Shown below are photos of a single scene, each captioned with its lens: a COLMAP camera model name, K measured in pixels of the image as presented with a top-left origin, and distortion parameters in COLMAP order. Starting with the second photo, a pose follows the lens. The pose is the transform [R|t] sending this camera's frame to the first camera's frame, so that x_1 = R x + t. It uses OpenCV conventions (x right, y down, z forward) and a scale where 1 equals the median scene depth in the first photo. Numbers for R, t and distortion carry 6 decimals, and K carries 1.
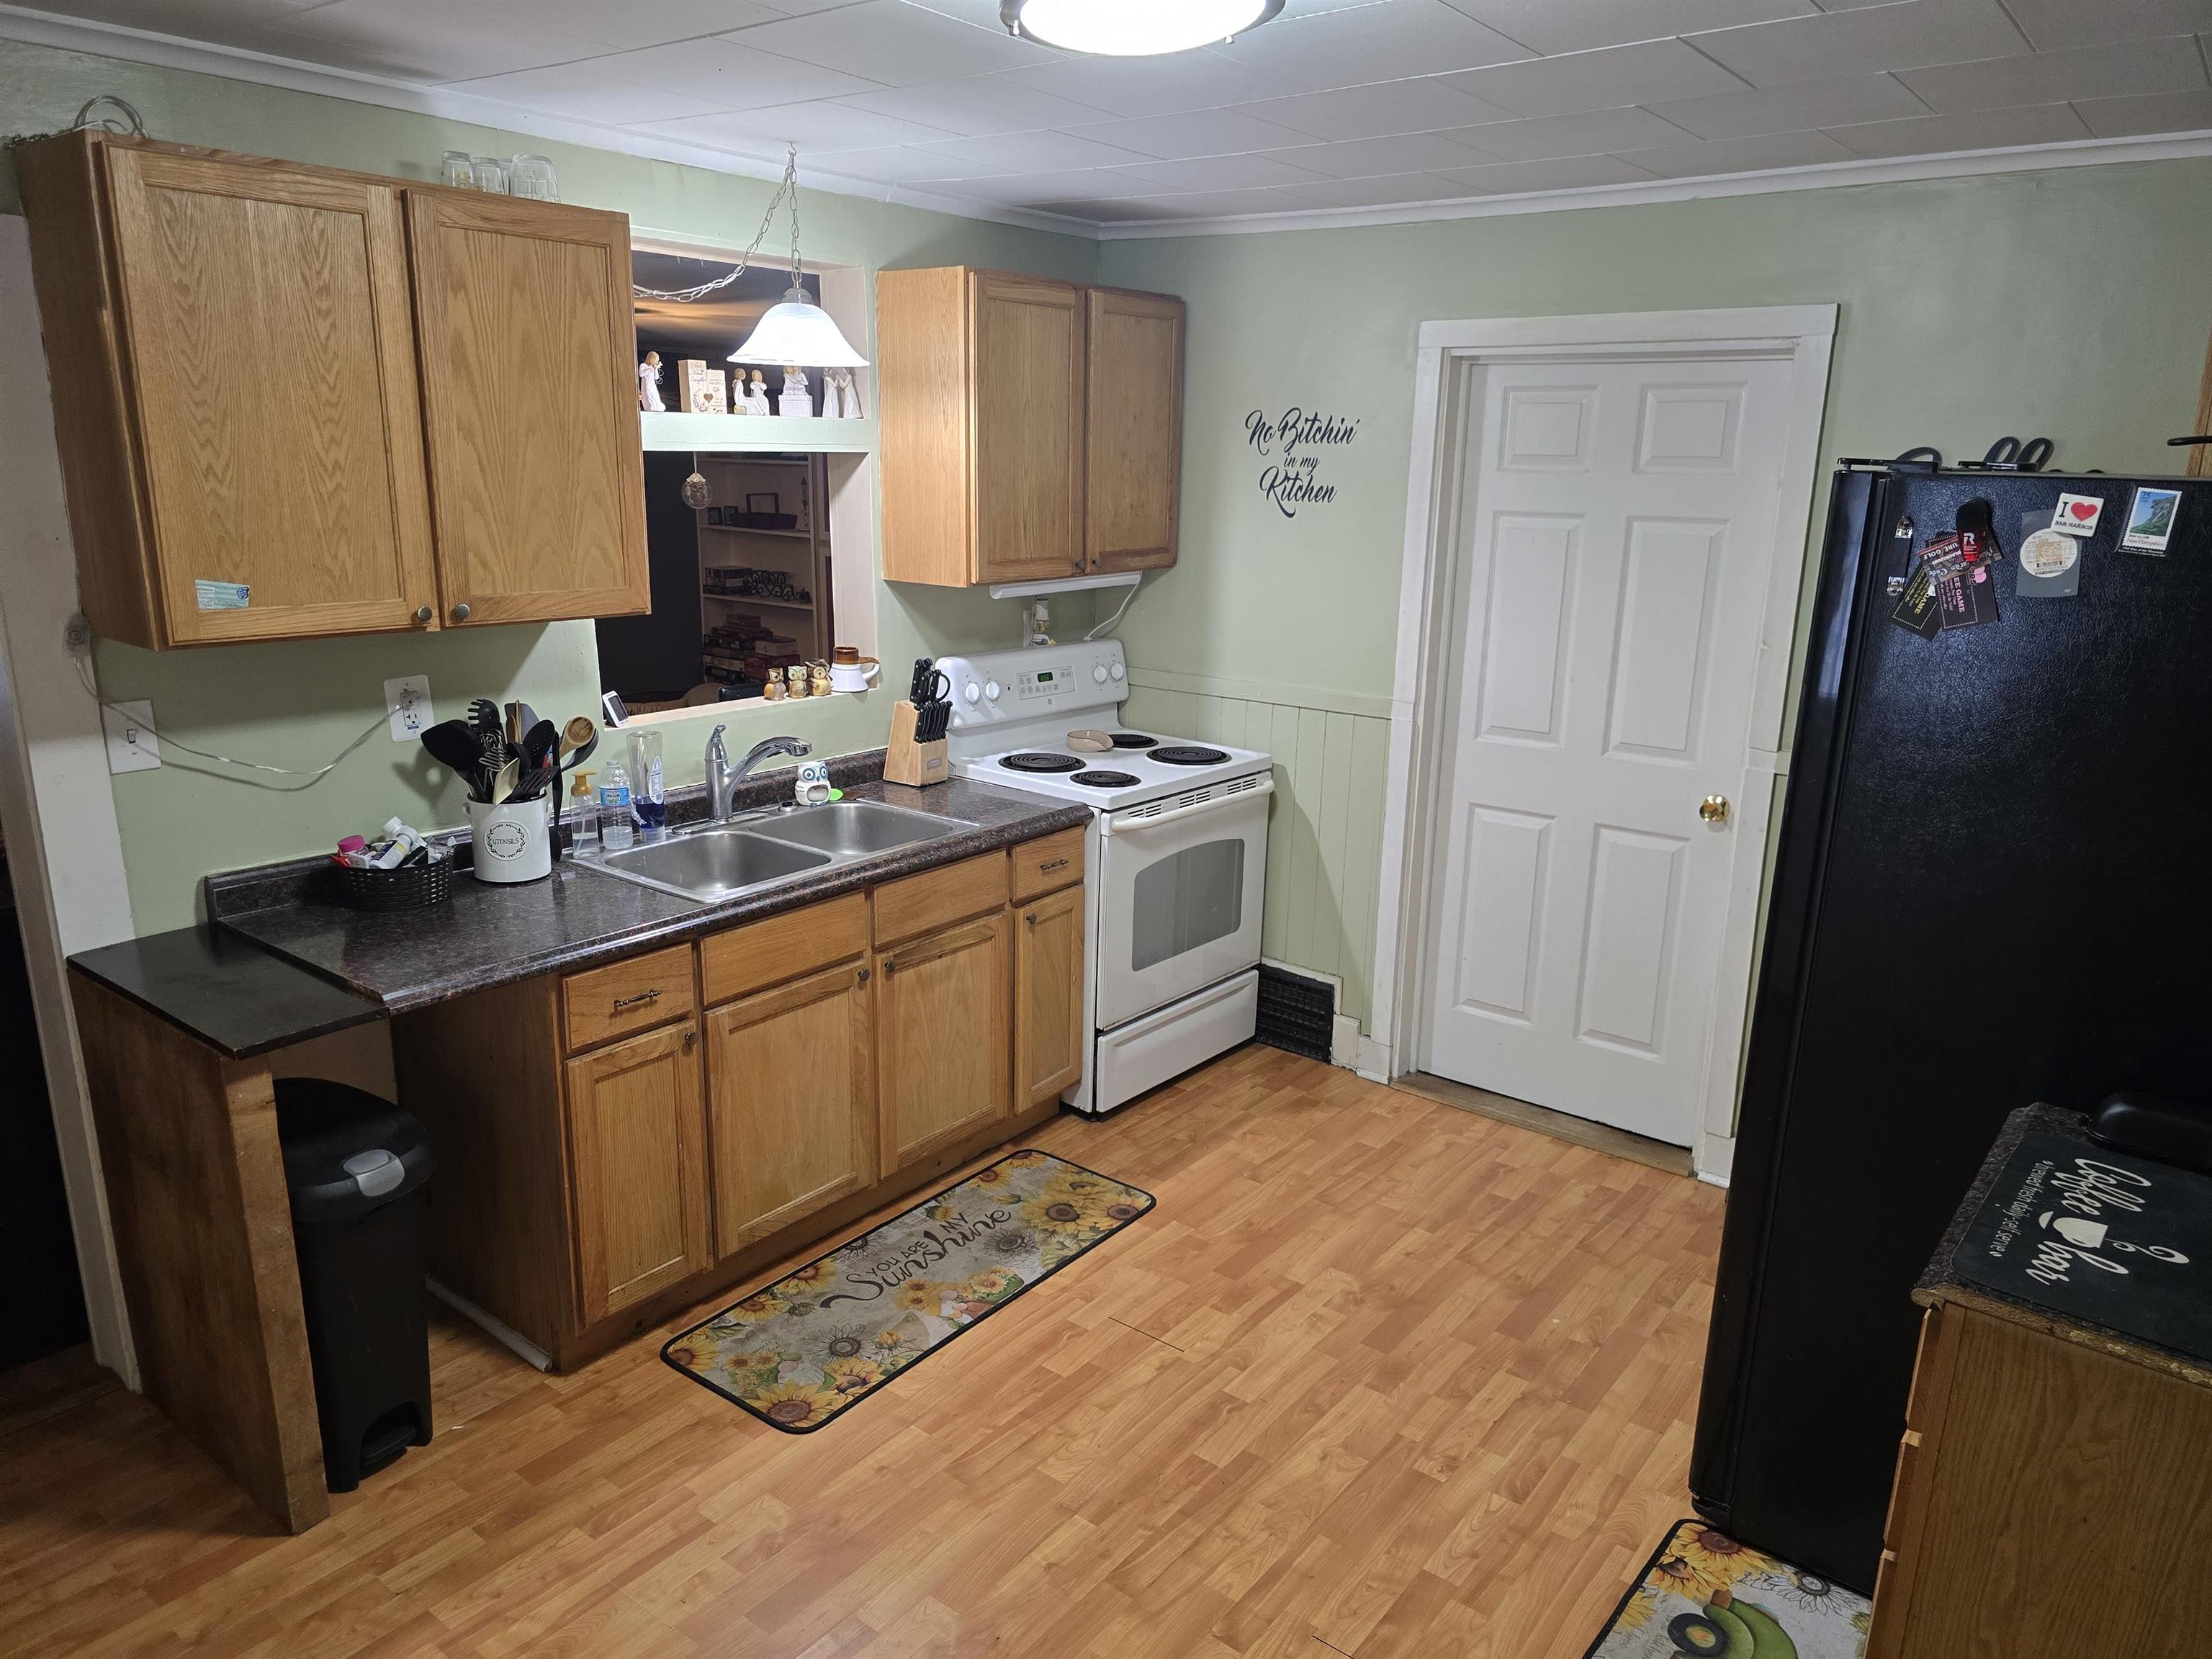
lens RADIAL K [[1507.5, 0, 1099.6], [0, 1507.5, 840.7], [0, 0, 1]] dist [0.084873, -0.087041]
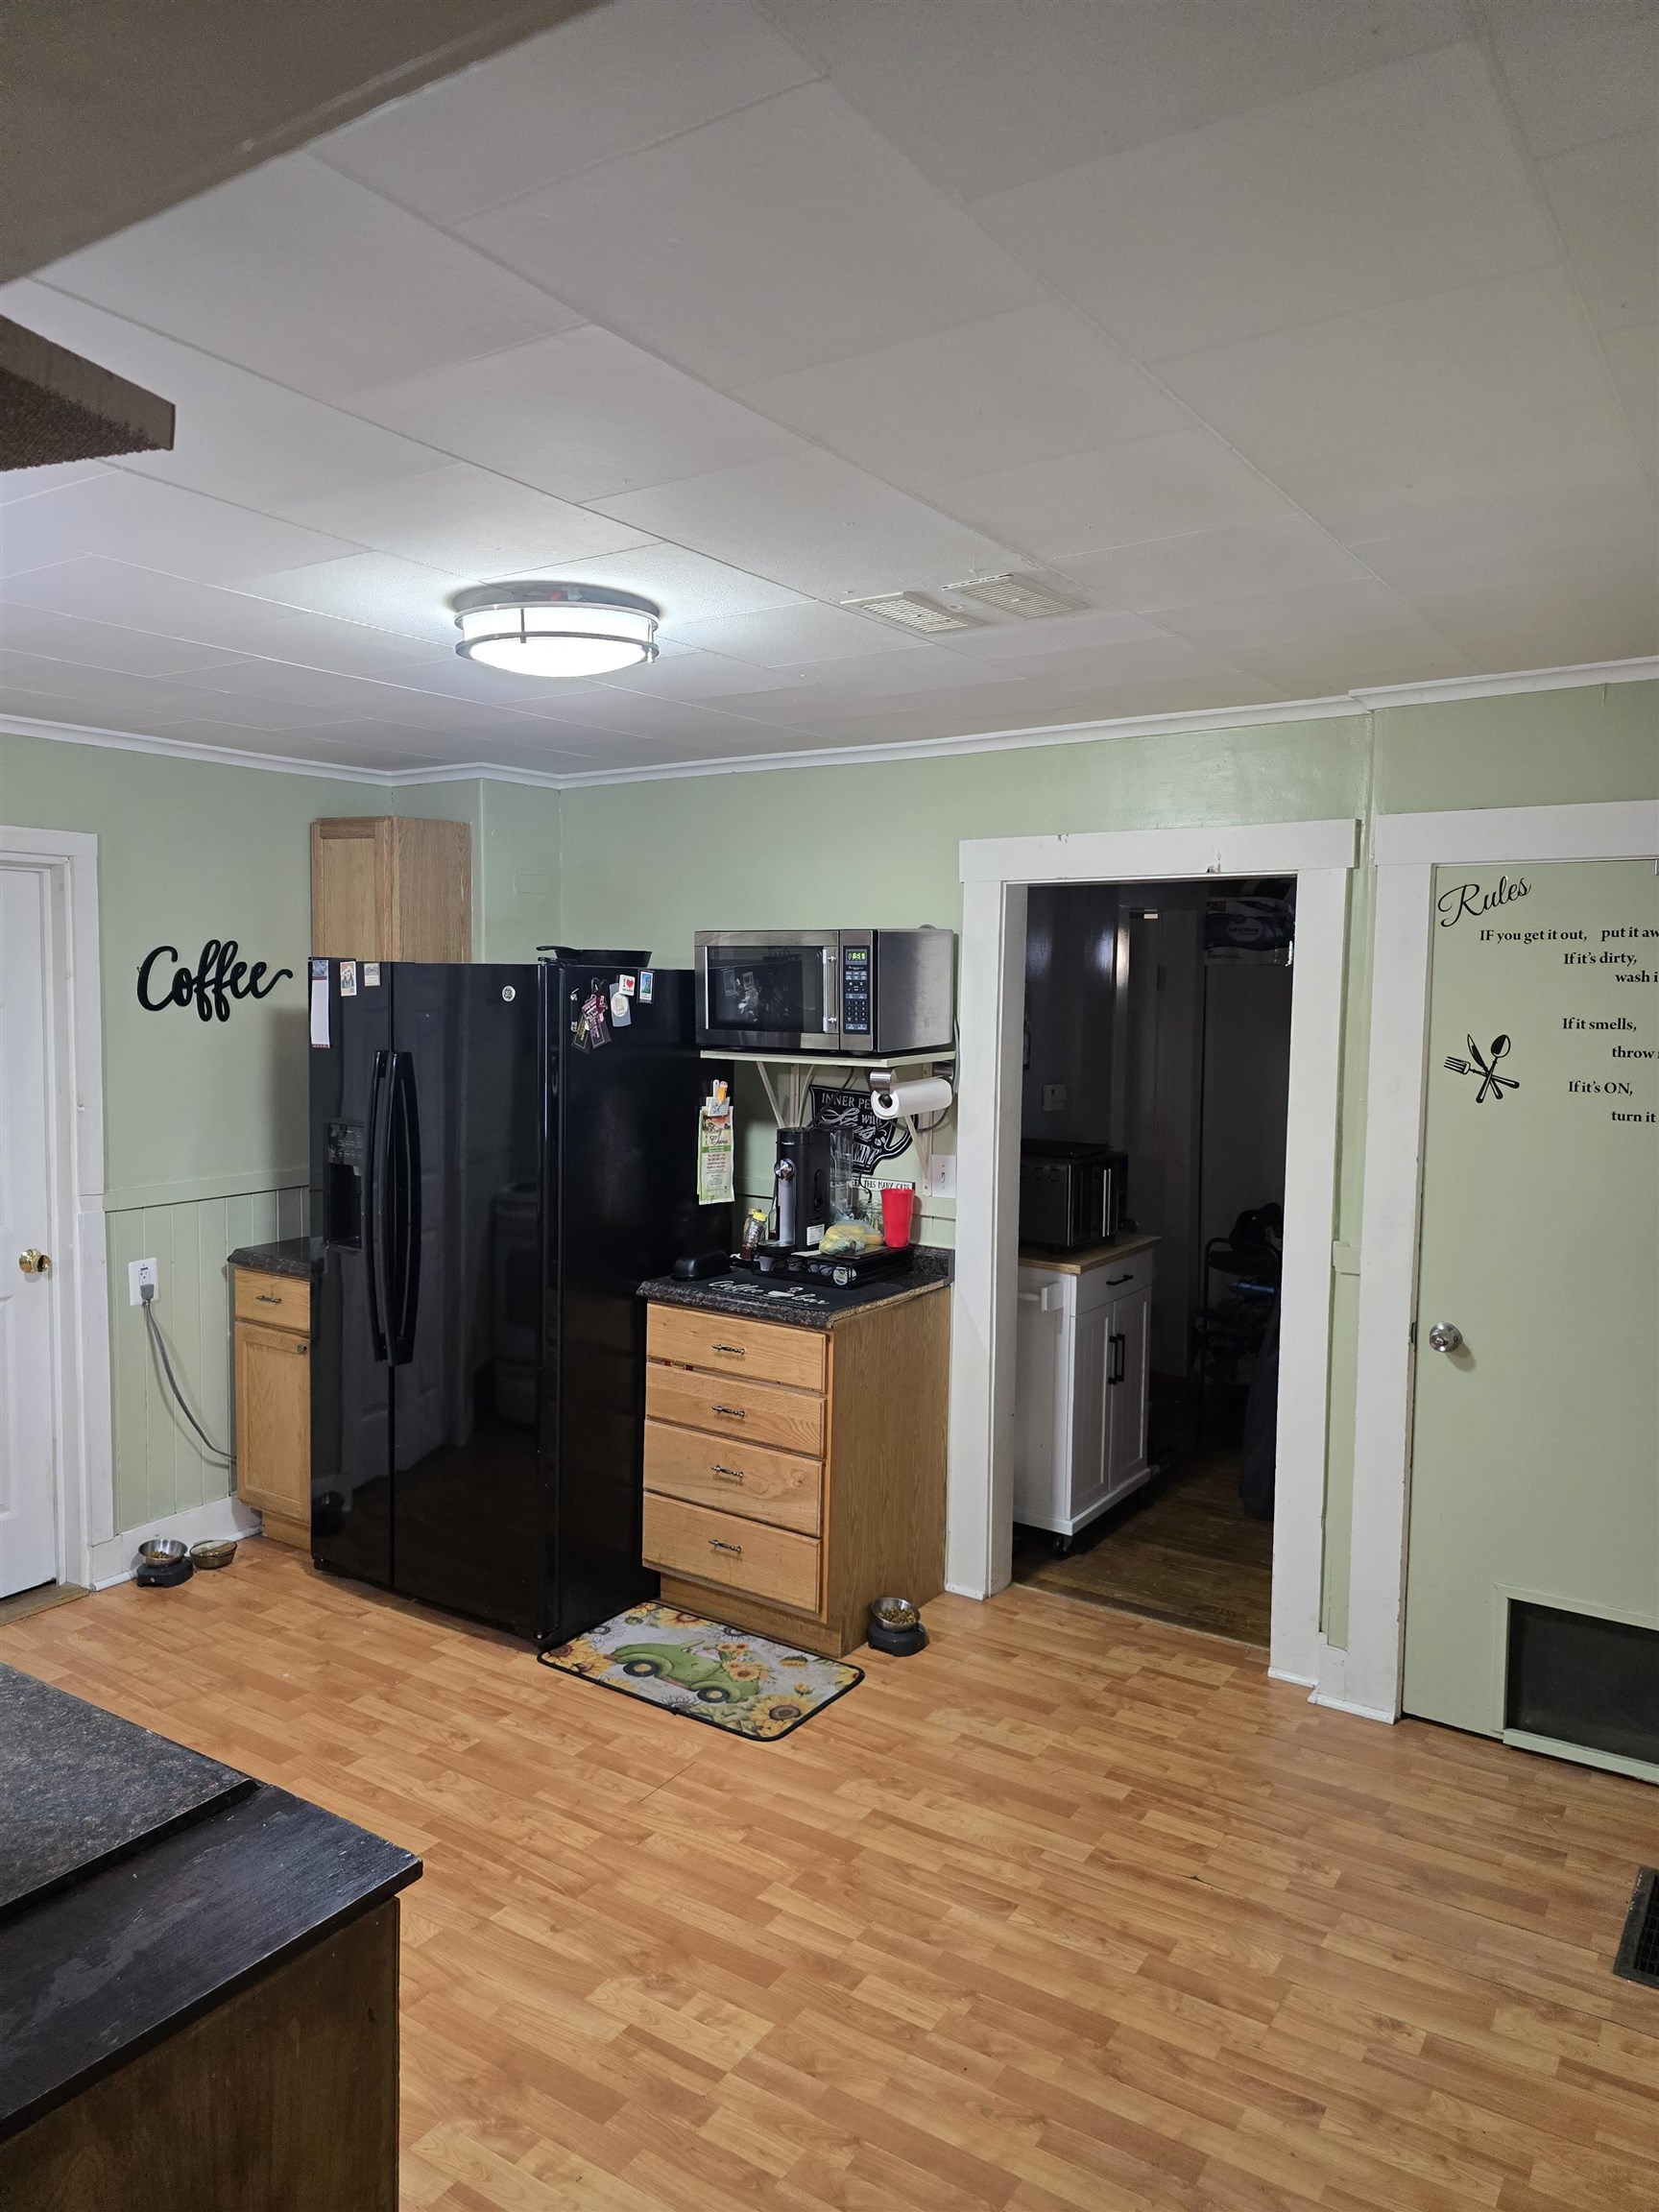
lens RADIAL K [[1501.6, 0, 814.9], [0, 1501.6, 1078.3], [0, 0, 1]] dist [0.063956, -0.054943]
pose [[-0.083028, -0.087920, 0.992661, -0.872422], [0.240824, 0.964807, 0.105596, -0.155405], [-0.967011, 0.247824, -0.058933, 0.580280]]
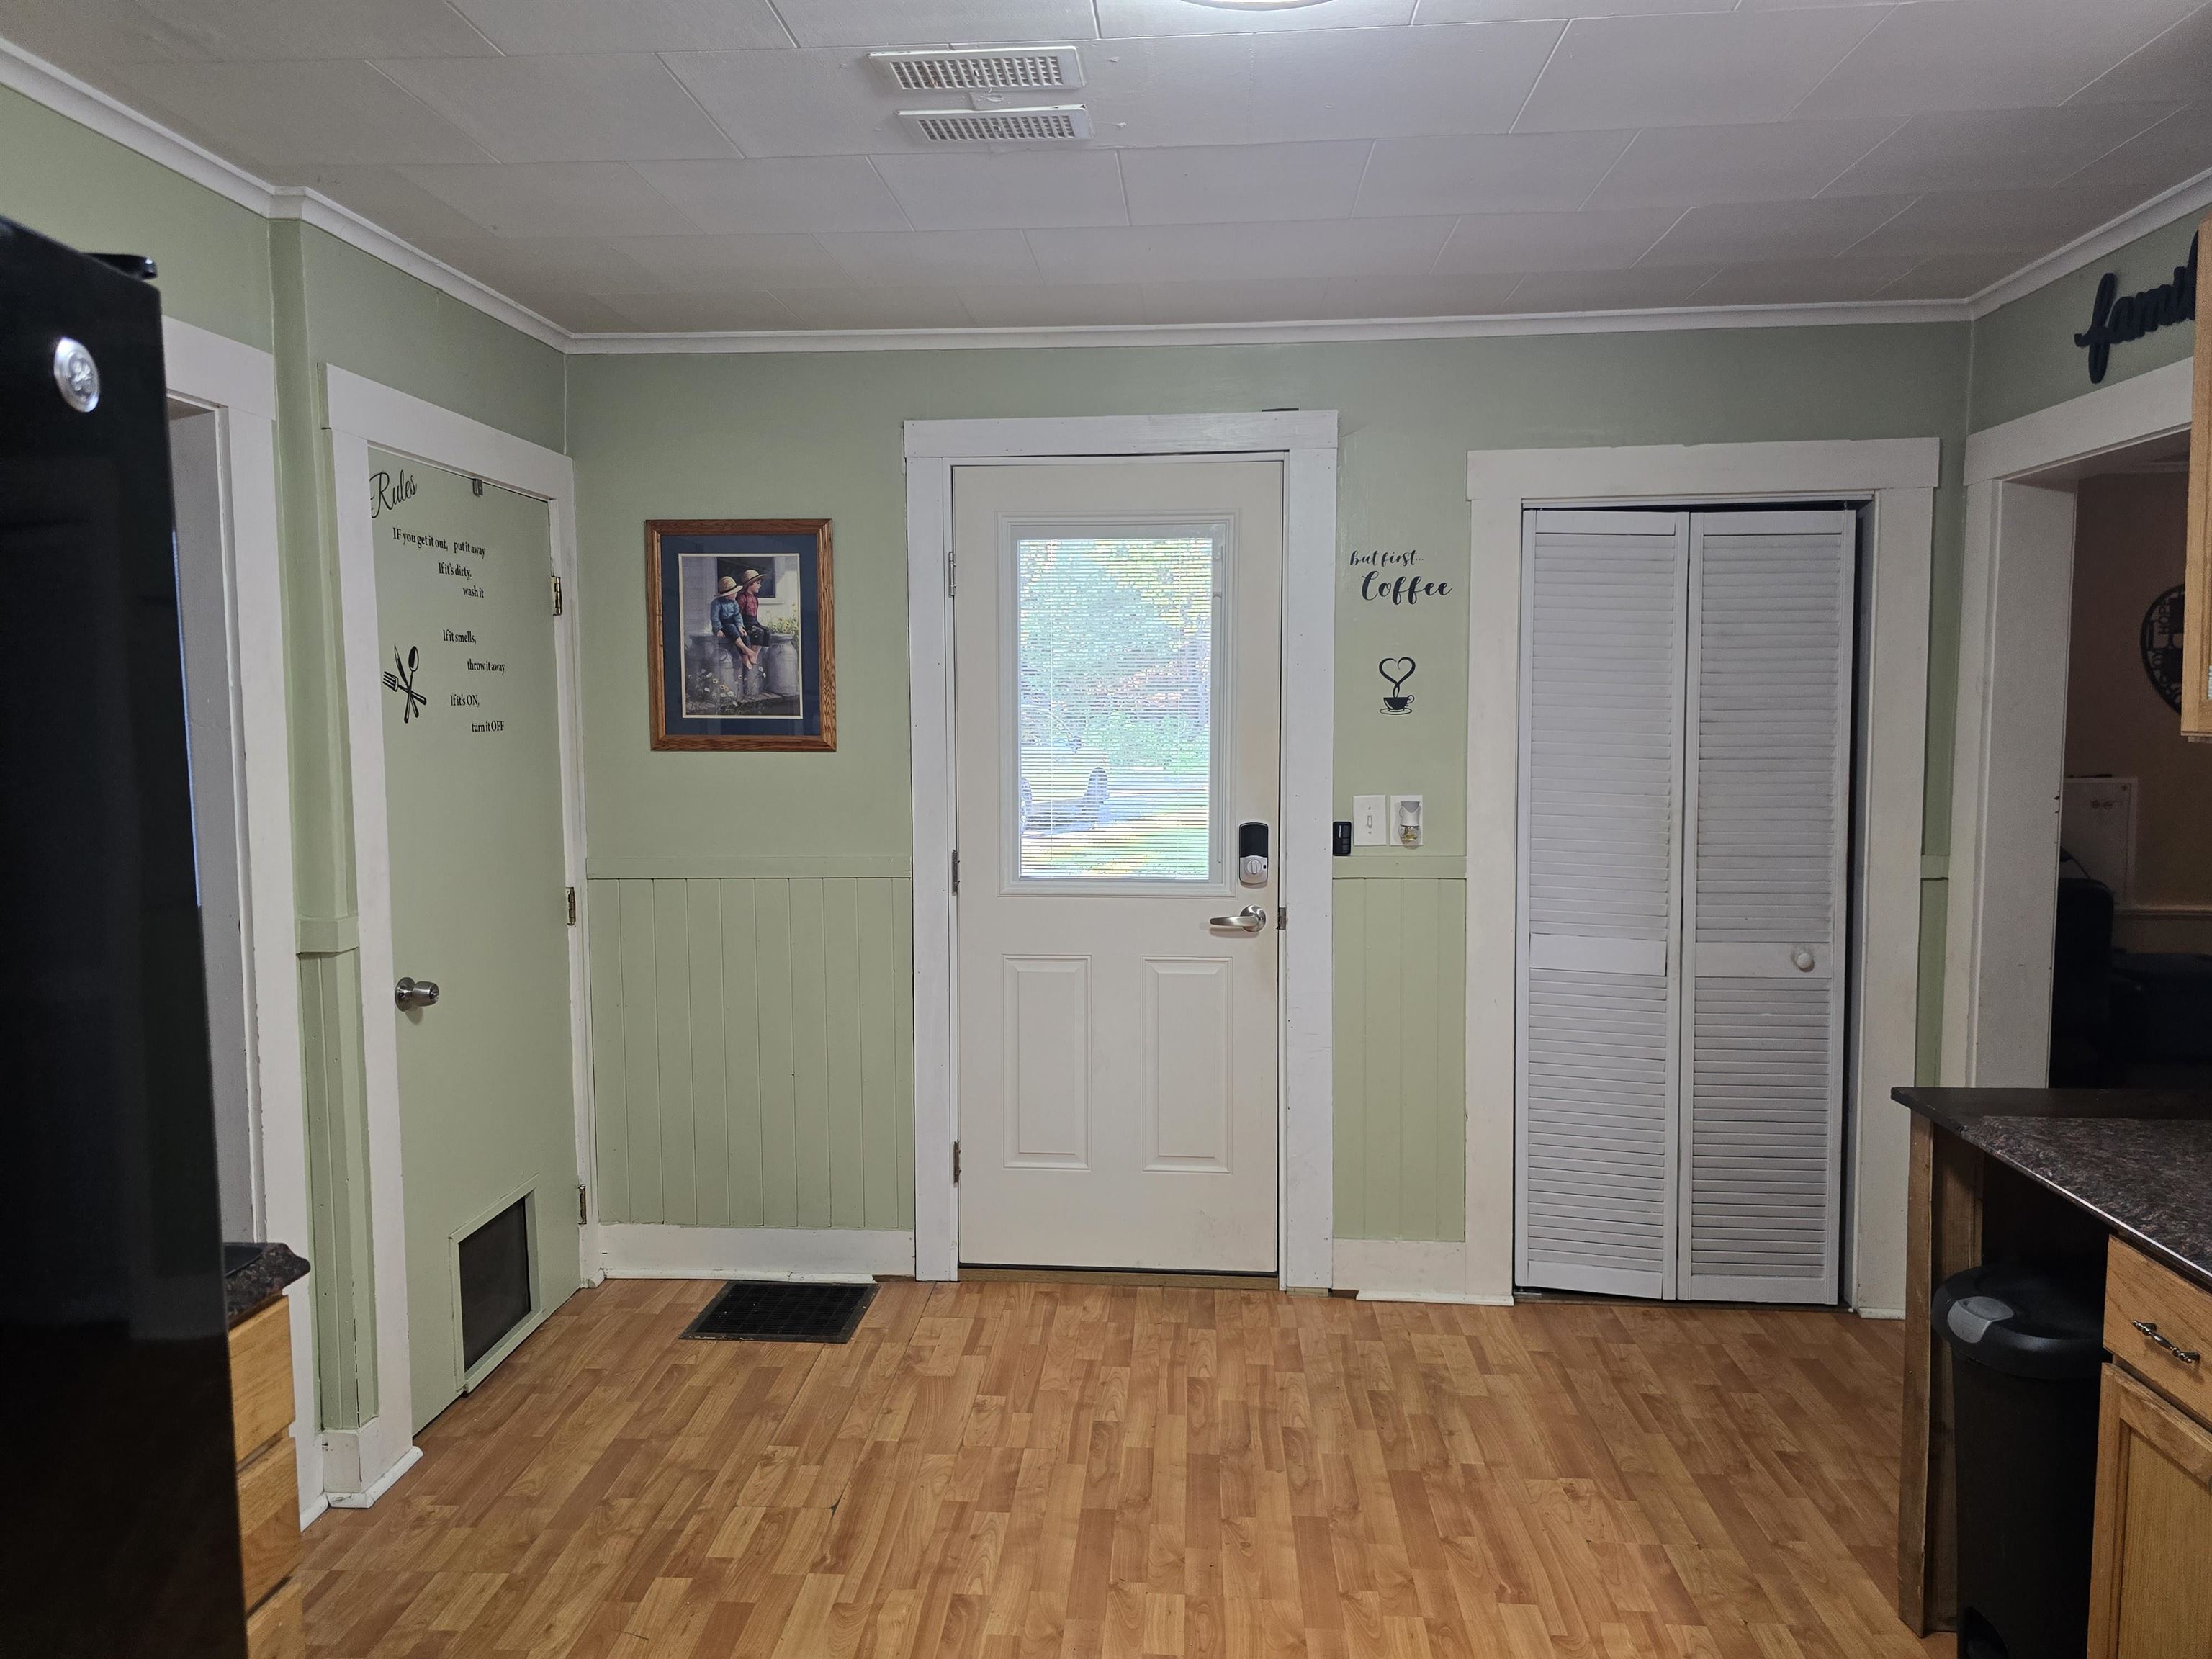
lens RADIAL K [[1508.1, 0, 1069.3], [0, 1508.1, 822.9], [0, 0, 1]] dist [0.069563, -0.066124]
pose [[-0.832716, 0.027885, -0.552997, 0.365414], [-0.150897, 0.949499, 0.275103, -0.181137], [0.532742, 0.312528, -0.786456, 1.078975]]
